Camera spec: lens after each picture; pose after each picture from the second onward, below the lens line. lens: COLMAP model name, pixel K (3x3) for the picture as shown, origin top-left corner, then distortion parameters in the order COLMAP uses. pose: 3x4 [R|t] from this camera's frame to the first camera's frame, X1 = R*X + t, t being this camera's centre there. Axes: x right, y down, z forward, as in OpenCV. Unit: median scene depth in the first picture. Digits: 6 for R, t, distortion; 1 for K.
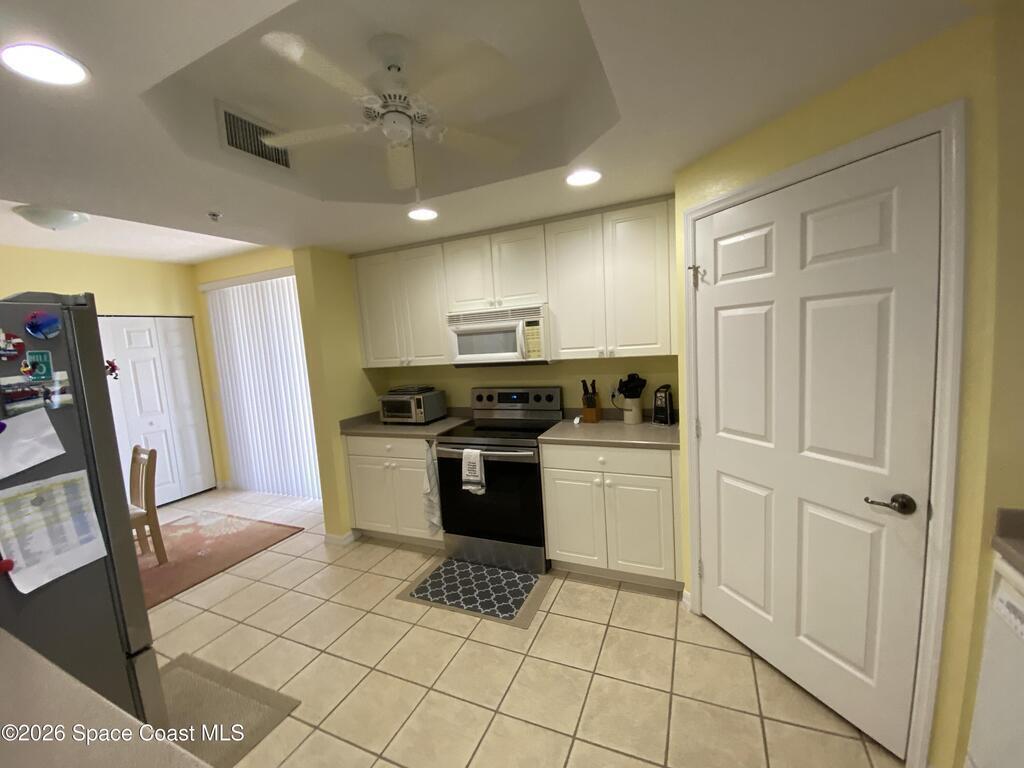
lens RADIAL K [[417.3, 0, 512.0], [0, 417.3, 374.6], [0, 0, 1]] dist [0.006039, -0.009660]
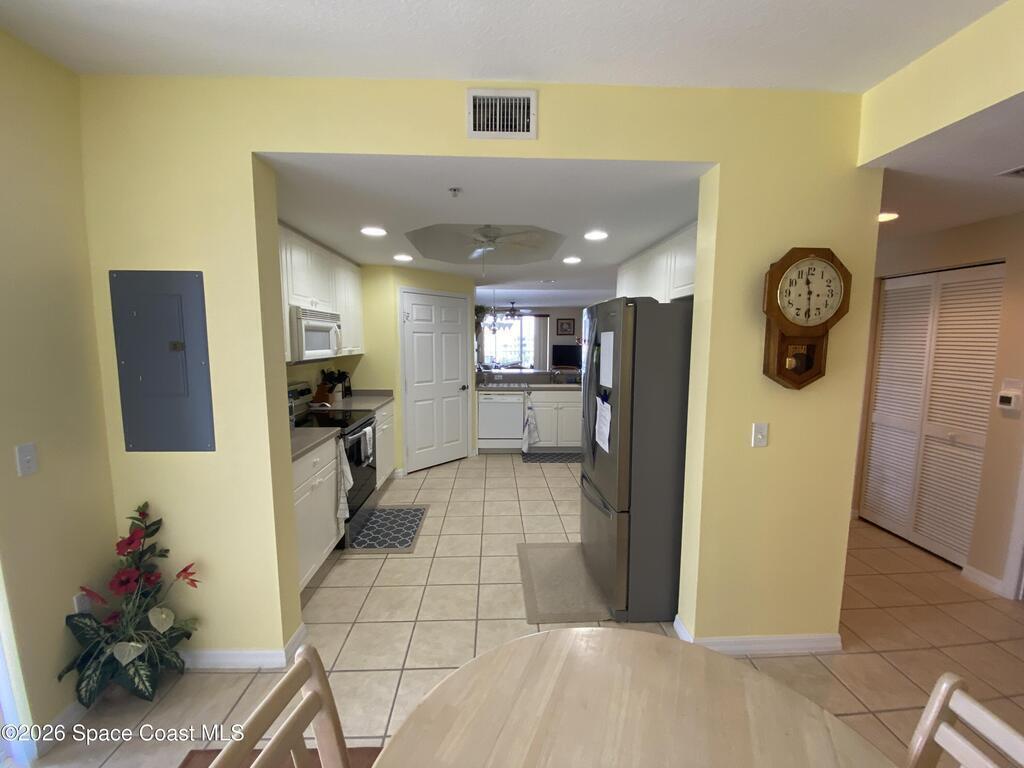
lens RADIAL K [[417.3, 0, 519.6], [0, 417.3, 374.2], [0, 0, 1]] dist [0.006039, -0.009660]
pose [[-0.473092, -0.007416, 0.880982, -1.383986], [0.099340, 0.993138, 0.061706, -0.004187], [-0.875394, 0.116709, -0.469110, 1.176536]]
